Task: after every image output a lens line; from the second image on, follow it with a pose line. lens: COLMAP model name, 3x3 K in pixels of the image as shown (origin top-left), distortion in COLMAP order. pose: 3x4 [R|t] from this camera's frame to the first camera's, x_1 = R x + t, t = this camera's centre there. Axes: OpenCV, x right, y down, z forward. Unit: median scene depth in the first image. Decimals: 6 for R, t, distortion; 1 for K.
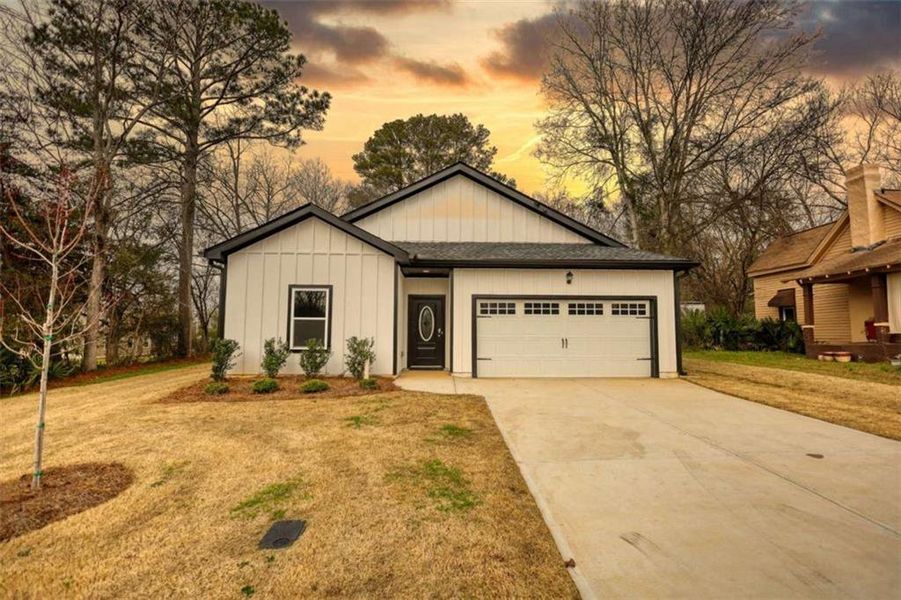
lens RADIAL K [[423.1, 0, 456.4], [0, 423.1, 295.7], [0, 0, 1]] dist [0.000984, 0.000139]
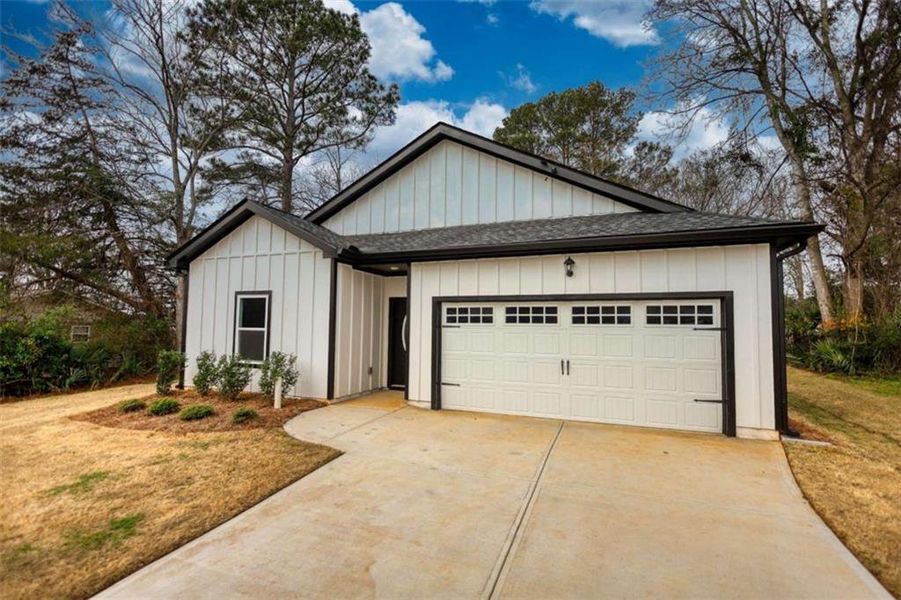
lens RADIAL K [[423.1, 0, 451.4], [0, 423.1, 298.9], [0, 0, 1]] dist [0.000984, 0.000139]
pose [[0.909819, -0.021251, -0.414460, 0.367076], [0.028423, 0.999534, 0.011142, -0.006171], [0.414030, -0.021918, 0.909999, 0.331208]]
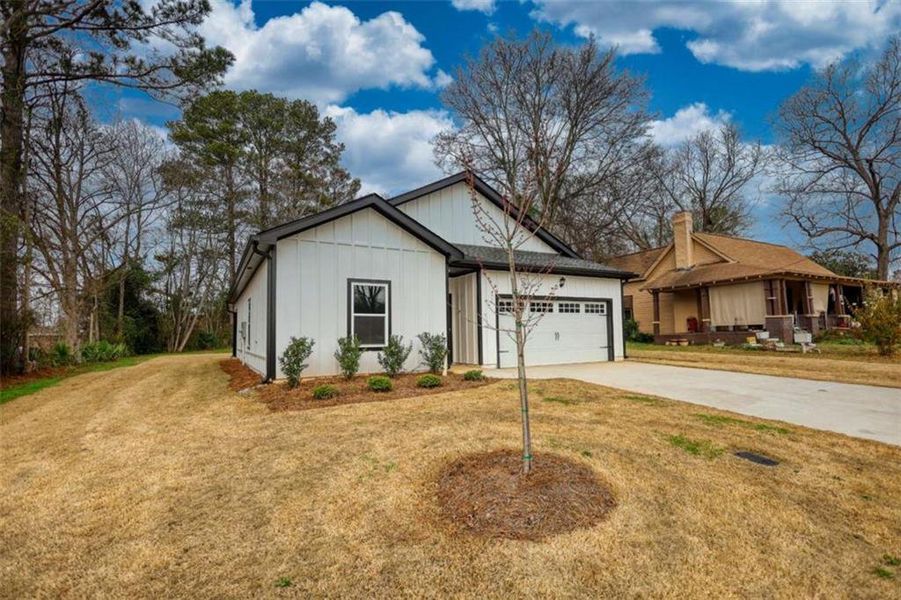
lens RADIAL K [[423.1, 0, 452.1], [0, 423.1, 303.0], [0, 0, 1]] dist [0.000984, 0.000139]
pose [[0.893123, 0.015023, 0.449561, -0.553536], [-0.020661, 0.999757, 0.007638, 0.014568], [-0.449337, -0.016110, 0.893217, 0.056952]]
